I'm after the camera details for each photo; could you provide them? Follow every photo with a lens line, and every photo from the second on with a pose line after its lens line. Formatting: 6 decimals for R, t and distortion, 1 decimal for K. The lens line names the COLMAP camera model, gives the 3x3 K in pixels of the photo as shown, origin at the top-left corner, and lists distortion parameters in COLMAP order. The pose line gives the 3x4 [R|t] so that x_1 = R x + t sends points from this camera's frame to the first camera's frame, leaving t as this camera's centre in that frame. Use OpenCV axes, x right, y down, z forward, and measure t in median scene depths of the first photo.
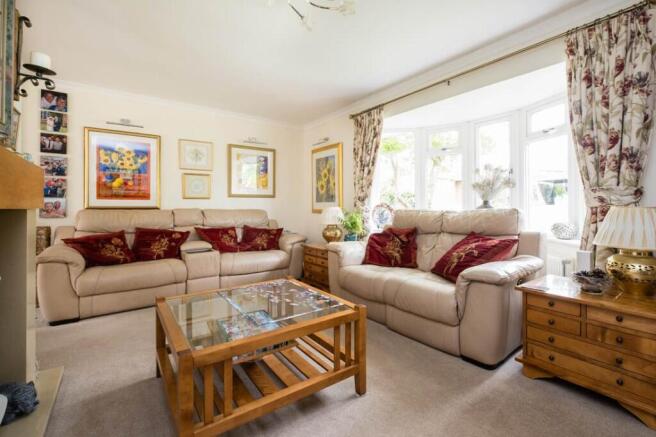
lens RADIAL K [[302.4, 0, 340.7], [0, 302.4, 200.6], [0, 0, 1]] dist [0.009274, -0.000439]
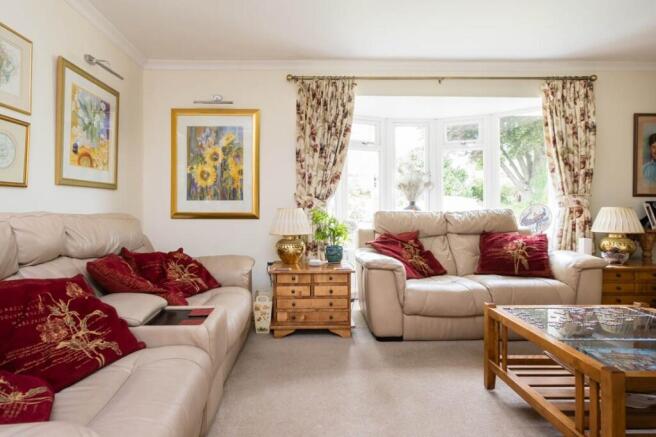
lens RADIAL K [[380.8, 0, 313.4], [0, 380.8, 200.7], [0, 0, 1]] dist [0.000011, 0.001080]
pose [[0.587716, 0.013789, 0.808950, -0.715458], [-0.016022, 0.999857, -0.005402, 0.009276], [-0.808909, -0.009786, 0.587853, 0.497298]]
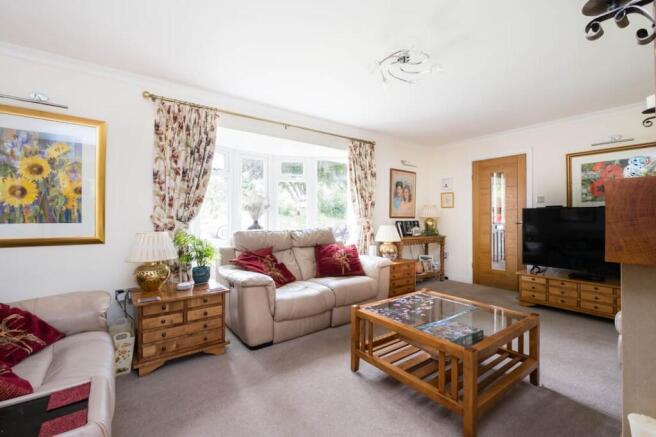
lens RADIAL K [[288.0, 0, 330.9], [0, 288.0, 213.8], [0, 0, 1]] dist [-0.001097, -0.000010]
pose [[-0.000803, 0.013852, 0.999904, -0.670113], [-0.019334, 0.999717, -0.013865, -0.016828], [-0.999813, -0.019343, -0.000535, 0.665946]]
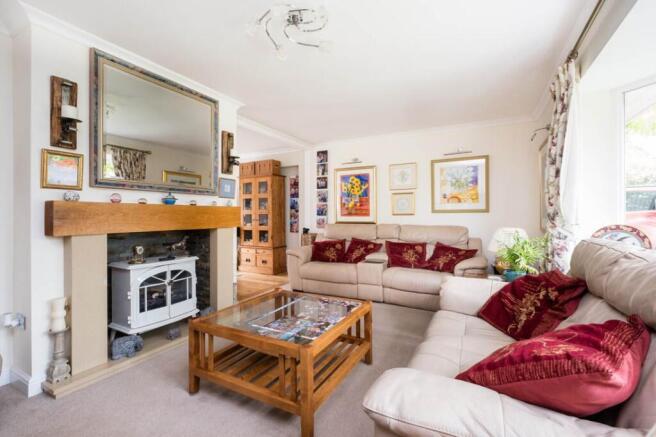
lens RADIAL K [[285.0, 0, 329.2], [0, 285.0, 213.7], [0, 0, 1]] dist [-0.001086, -0.000108]
pose [[0.419772, -0.004054, -0.907621, 0.425595], [0.020665, 0.999773, 0.005092, -0.025696], [0.907394, -0.020893, 0.419760, 0.351509]]
